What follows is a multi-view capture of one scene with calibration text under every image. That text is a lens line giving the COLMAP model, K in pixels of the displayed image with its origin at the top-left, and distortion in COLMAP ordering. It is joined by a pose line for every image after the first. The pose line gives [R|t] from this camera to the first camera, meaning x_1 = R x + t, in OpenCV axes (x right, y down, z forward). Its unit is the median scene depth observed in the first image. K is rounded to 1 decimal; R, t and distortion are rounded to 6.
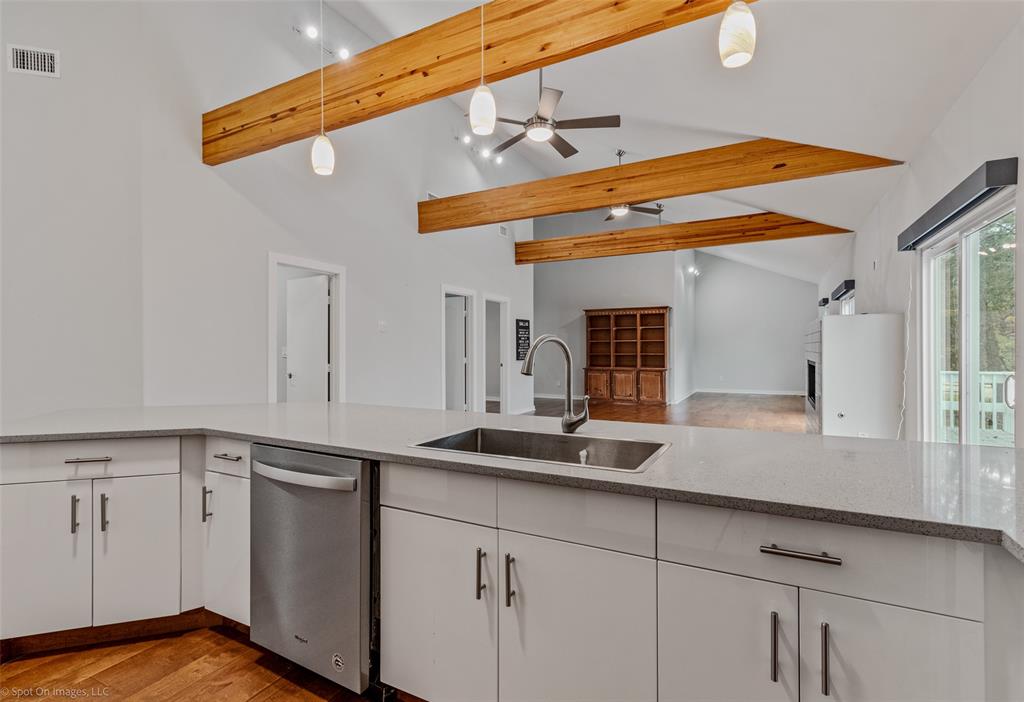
lens RADIAL K [[482.9, 0, 504.8], [0, 482.9, 347.6], [0, 0, 1]] dist [0.000622, 0.000279]
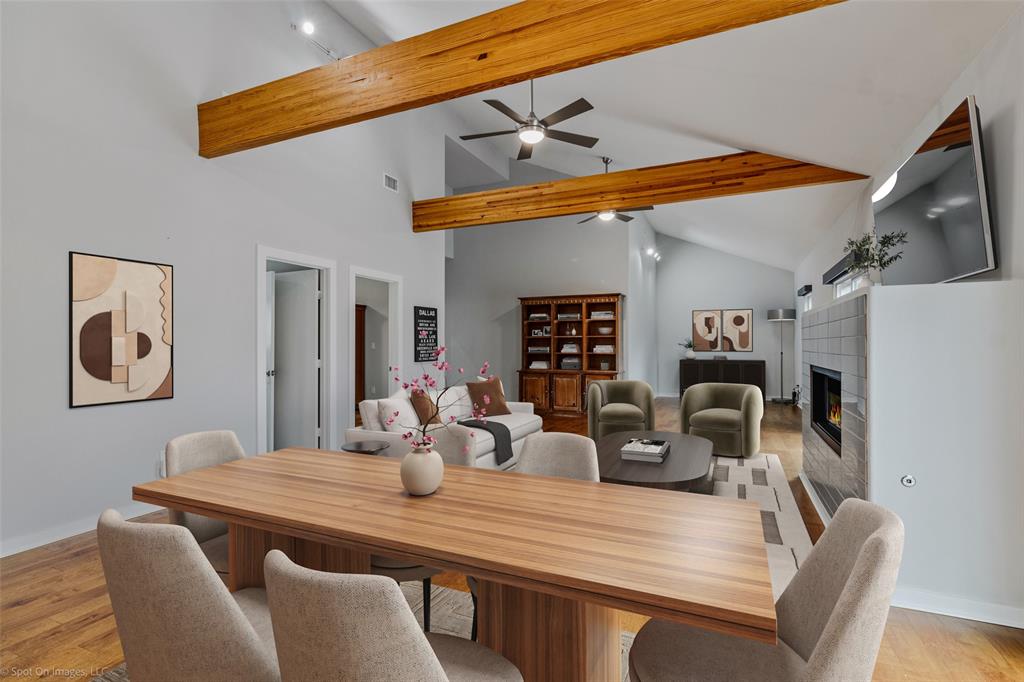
lens RADIAL K [[485.6, 0, 517.5], [0, 485.6, 343.1], [0, 0, 1]] dist [0.002182, -0.000293]
pose [[0.996354, 0.003228, 0.085258, 0.116844], [-0.003006, 0.999992, -0.002727, -0.000933], [-0.085266, 0.002461, 0.996355, 0.248799]]
